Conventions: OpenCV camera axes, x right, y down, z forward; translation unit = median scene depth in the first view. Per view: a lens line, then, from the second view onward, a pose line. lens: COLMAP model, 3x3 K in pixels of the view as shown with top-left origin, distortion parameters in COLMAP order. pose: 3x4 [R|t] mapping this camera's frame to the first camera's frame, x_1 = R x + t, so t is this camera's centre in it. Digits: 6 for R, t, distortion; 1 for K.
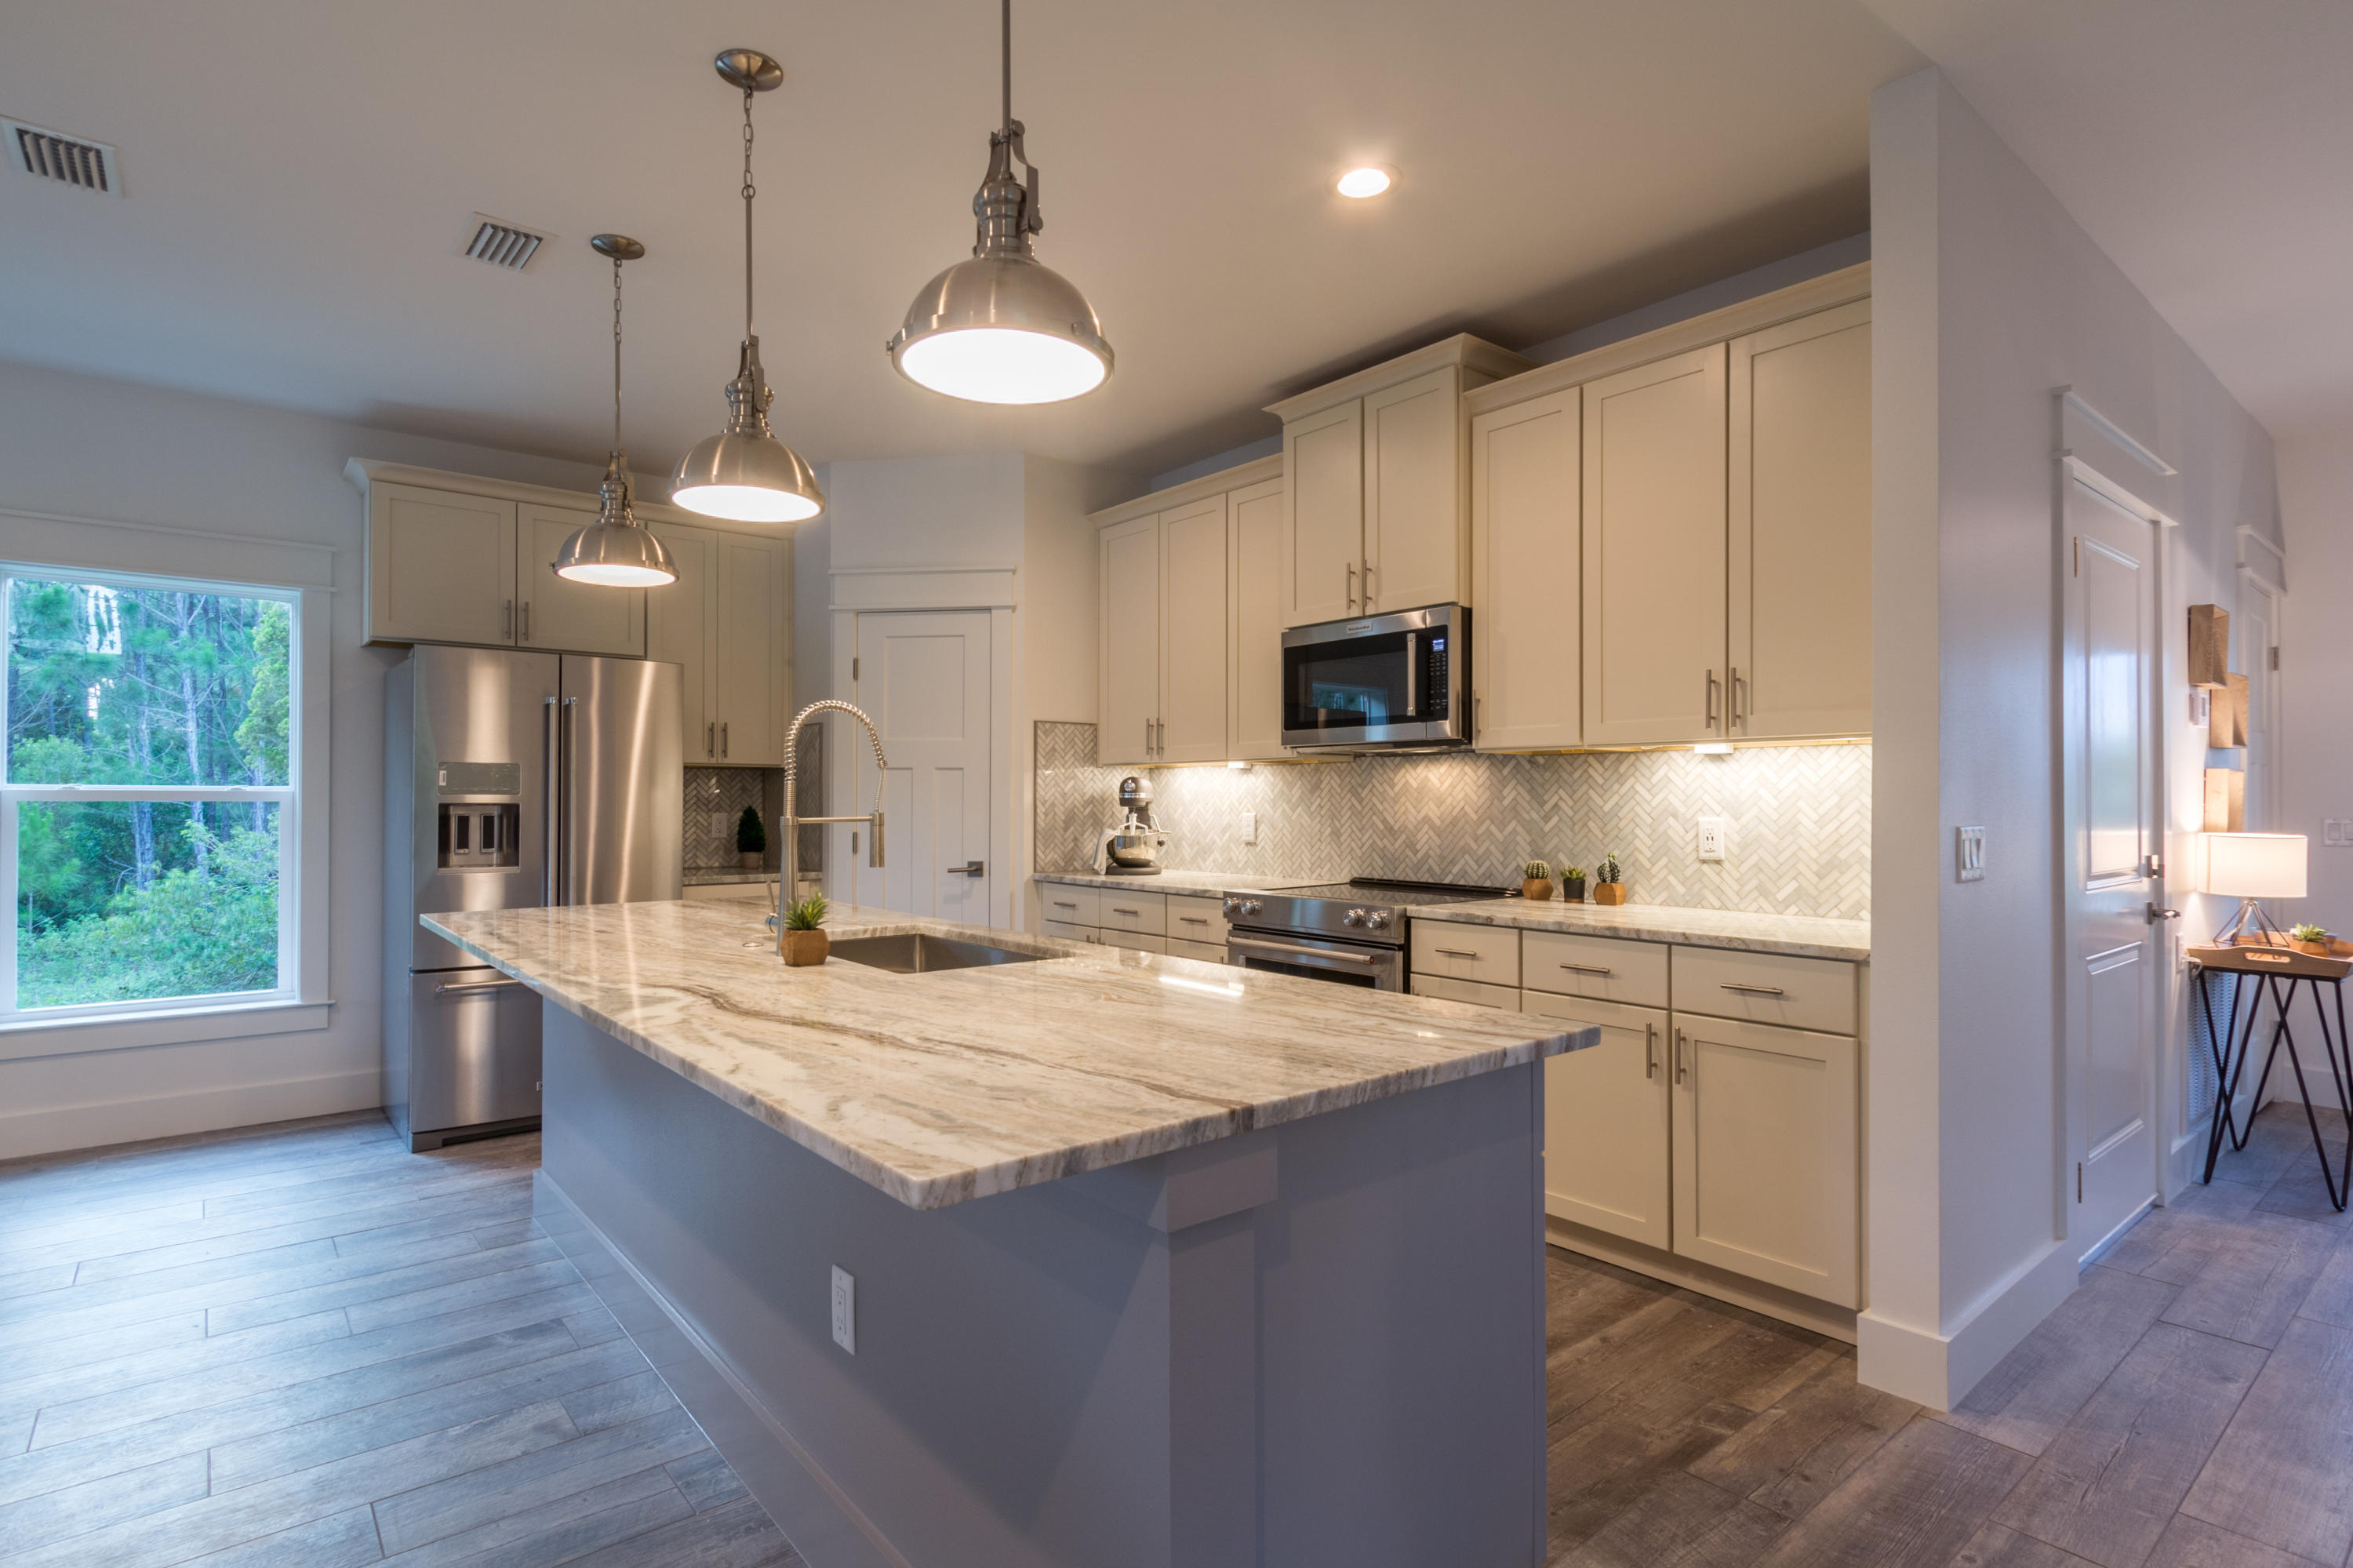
lens RADIAL K [[1191.3, 0, 1169.0], [0, 1191.3, 787.7], [0, 0, 1]] dist [0.009186, -0.001117]
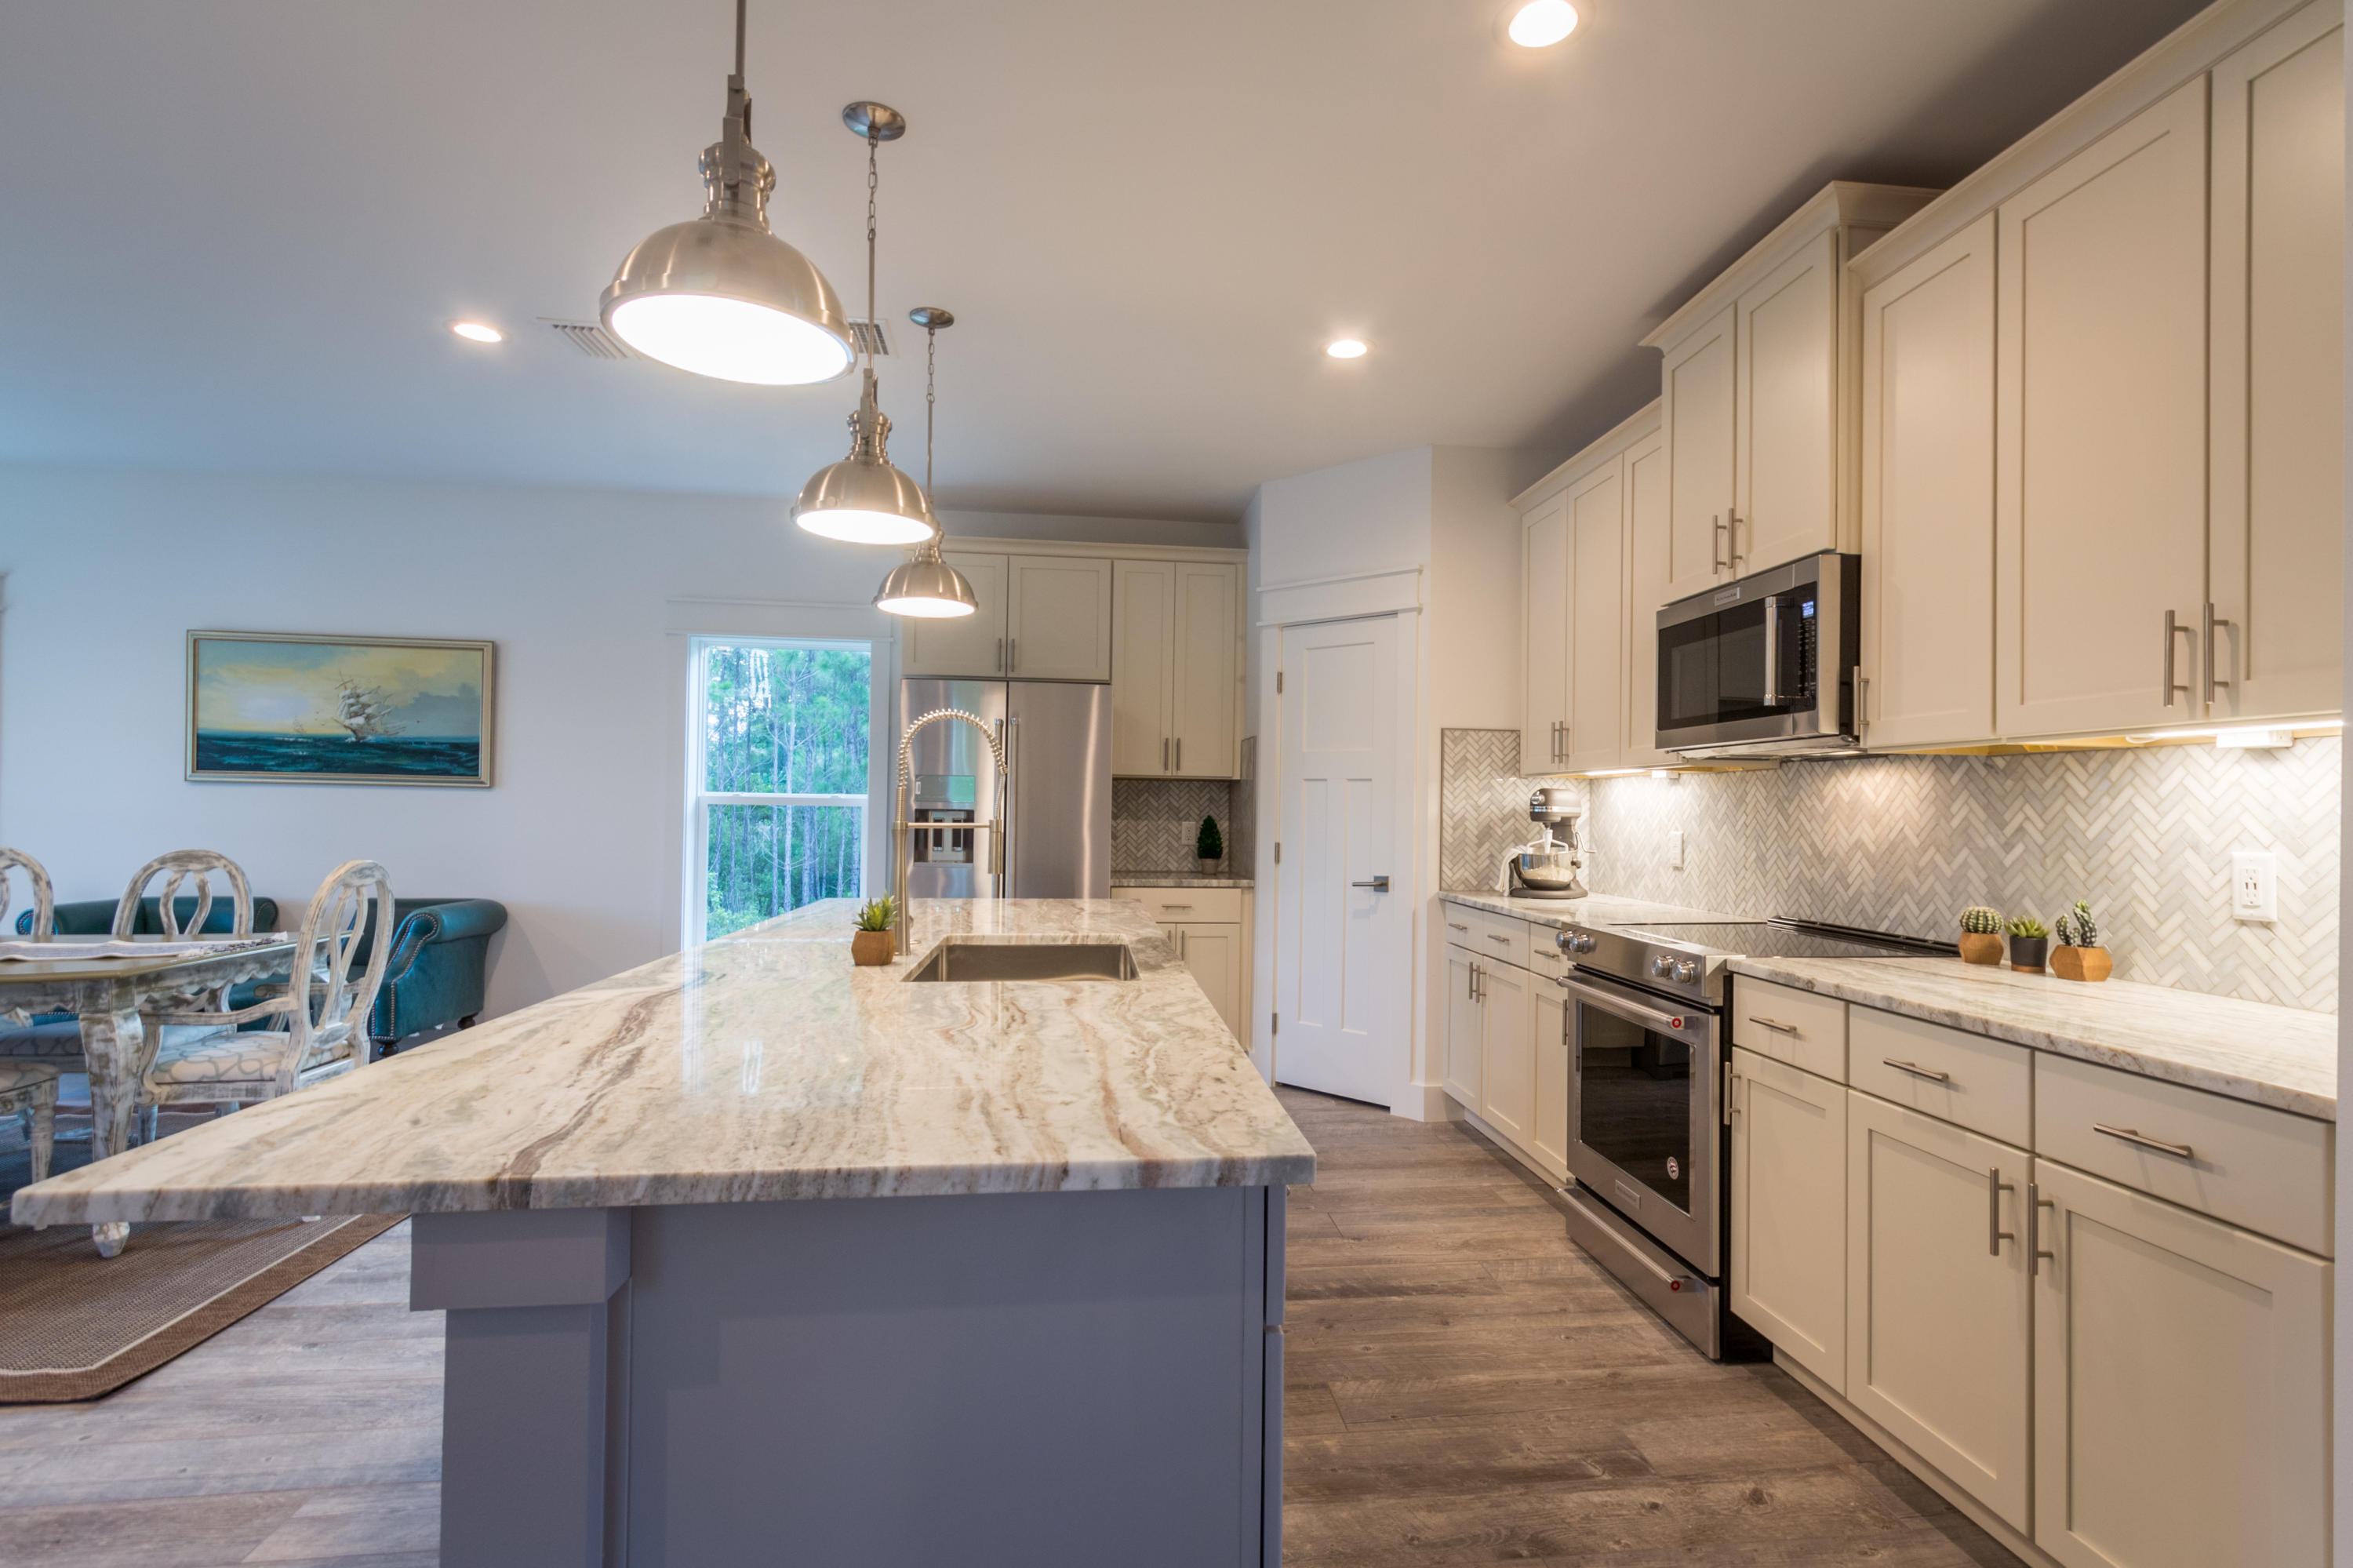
lens RADIAL K [[1142.8, 0, 1201.4], [0, 1142.8, 794.6], [0, 0, 1]] dist [0.005858, -0.001297]
pose [[0.844145, 0.003506, -0.536103, 0.290760], [-0.007227, 0.999962, -0.004840, 0.002146], [0.536066, 0.007959, 0.844139, 0.195233]]
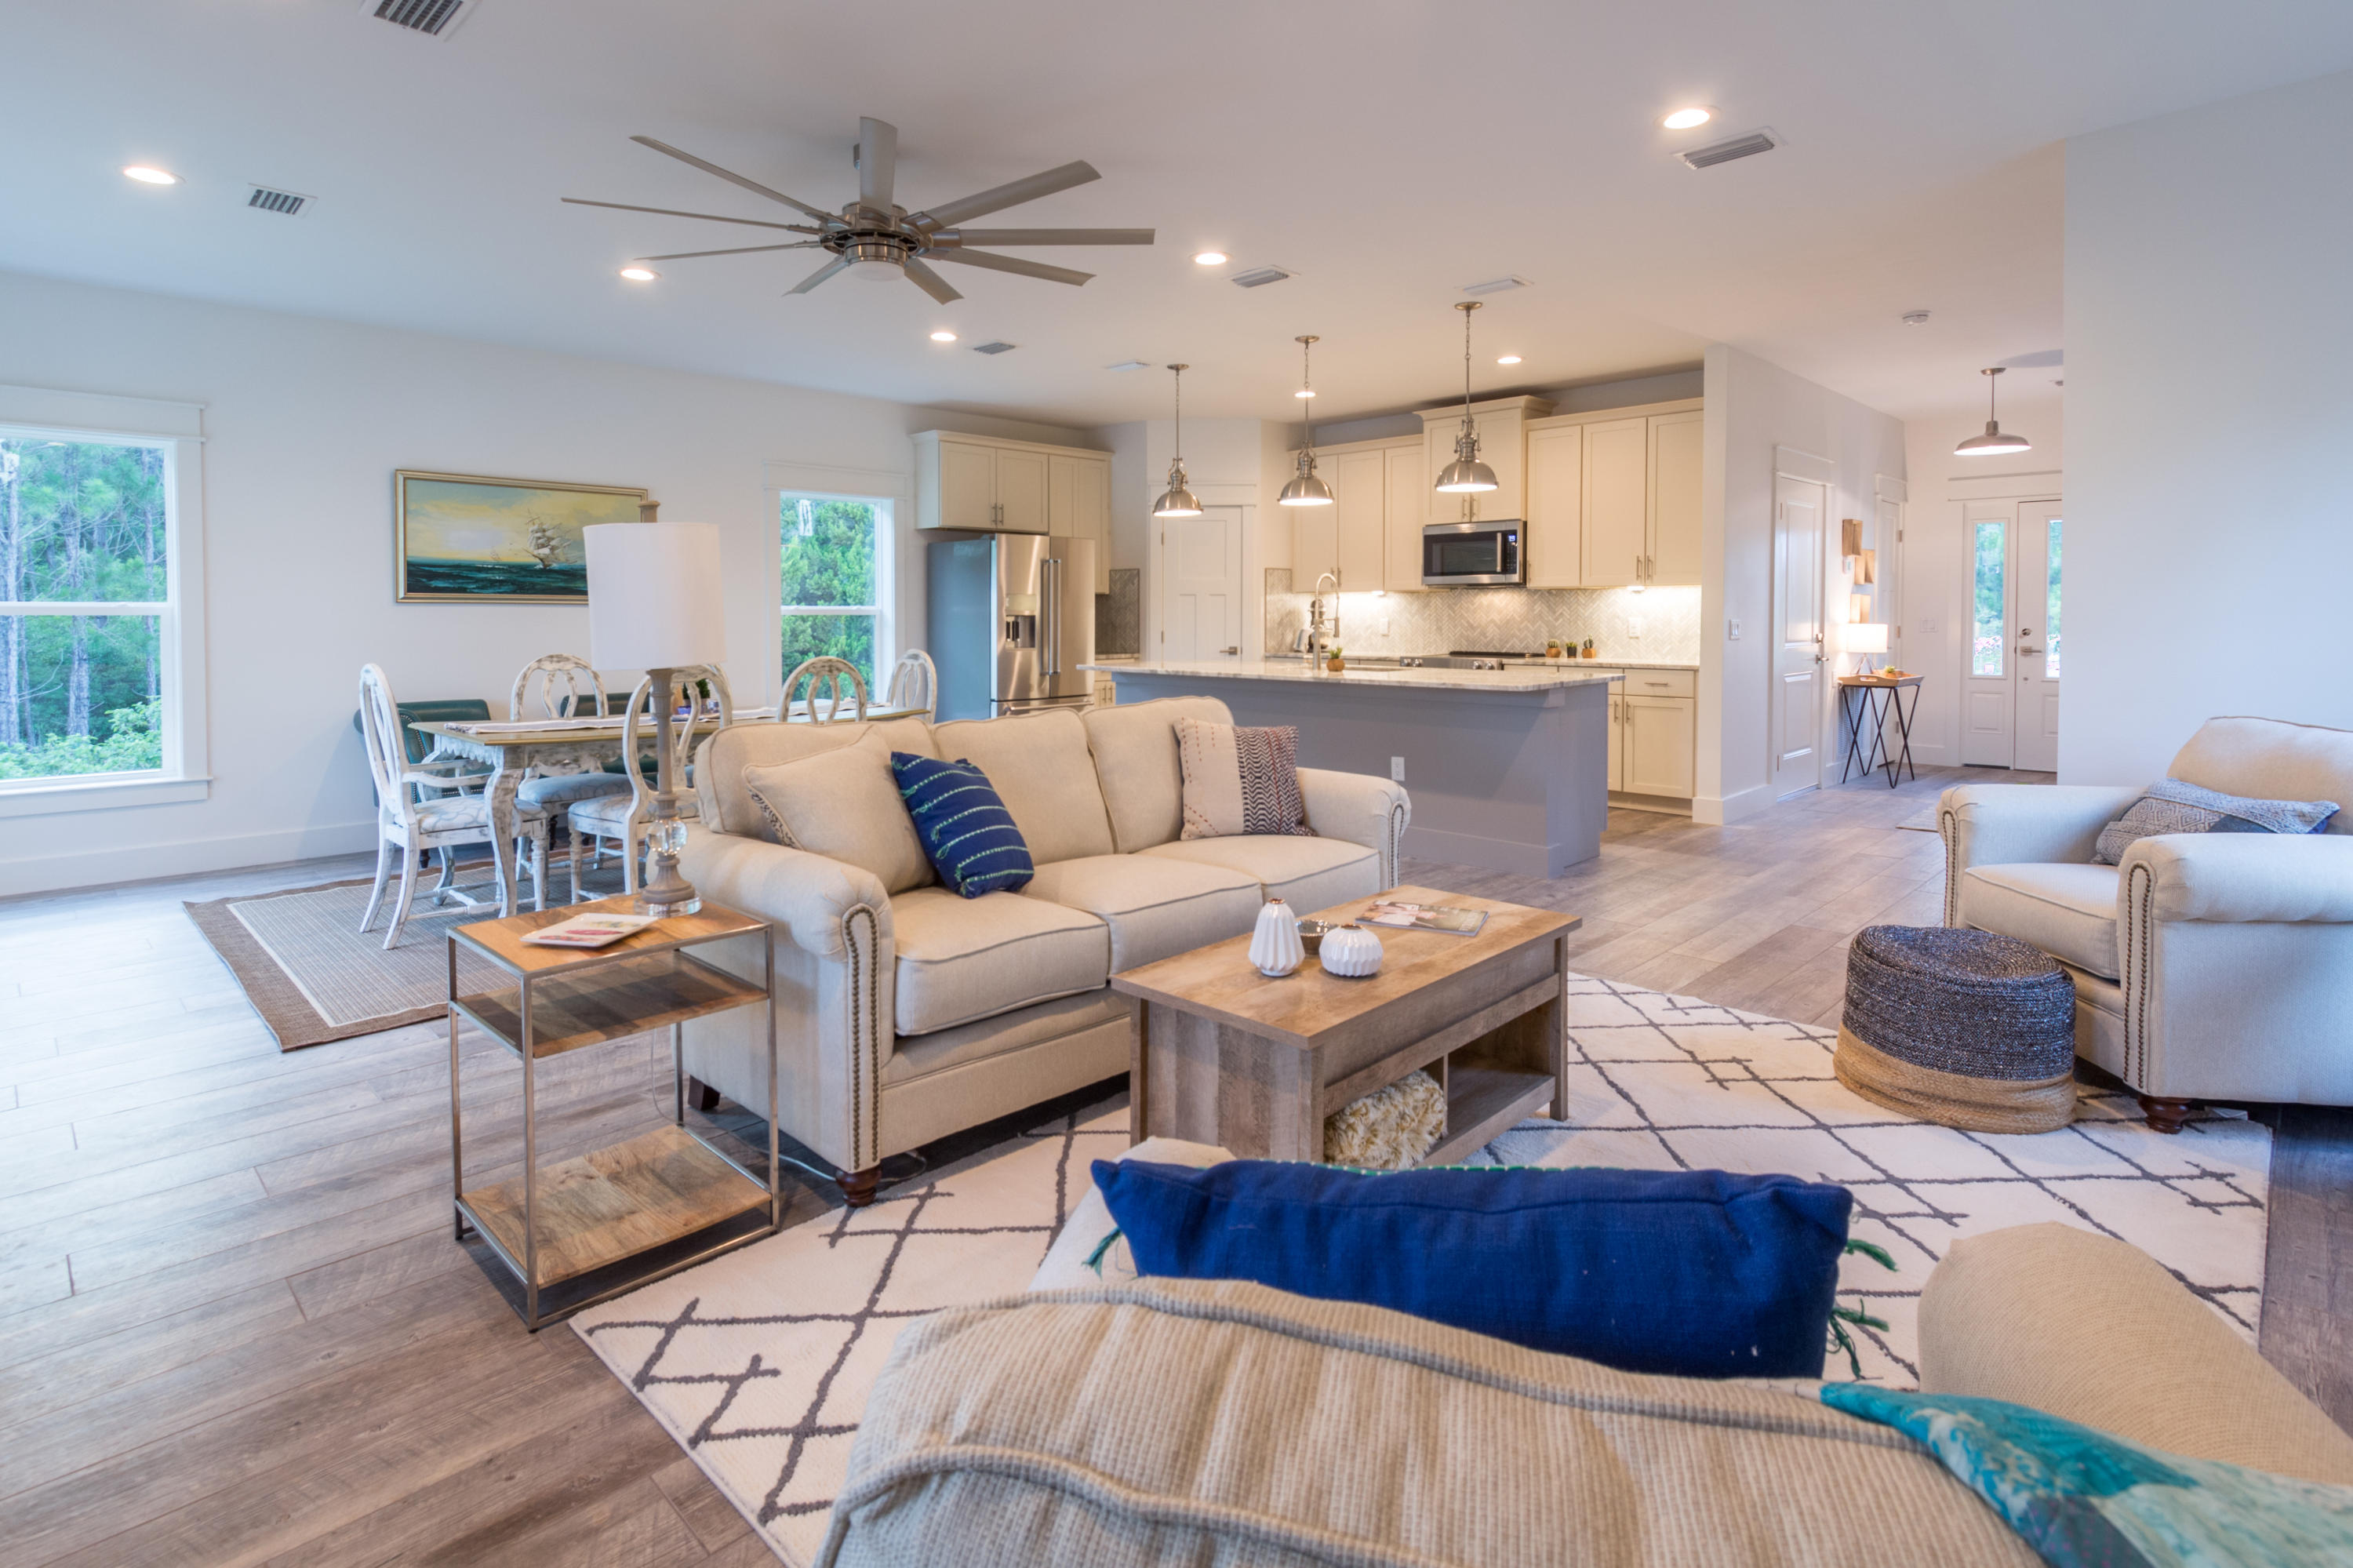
lens RADIAL K [[1142.8, 0, 1187.0], [0, 1142.8, 647.0], [0, 0, 1]] dist [0.005858, -0.001297]
pose [[0.994756, -0.007791, 0.101977, -0.564935], [0.003700, 0.999183, 0.040240, -0.009978], [-0.102207, -0.039652, 0.993973, -0.988785]]
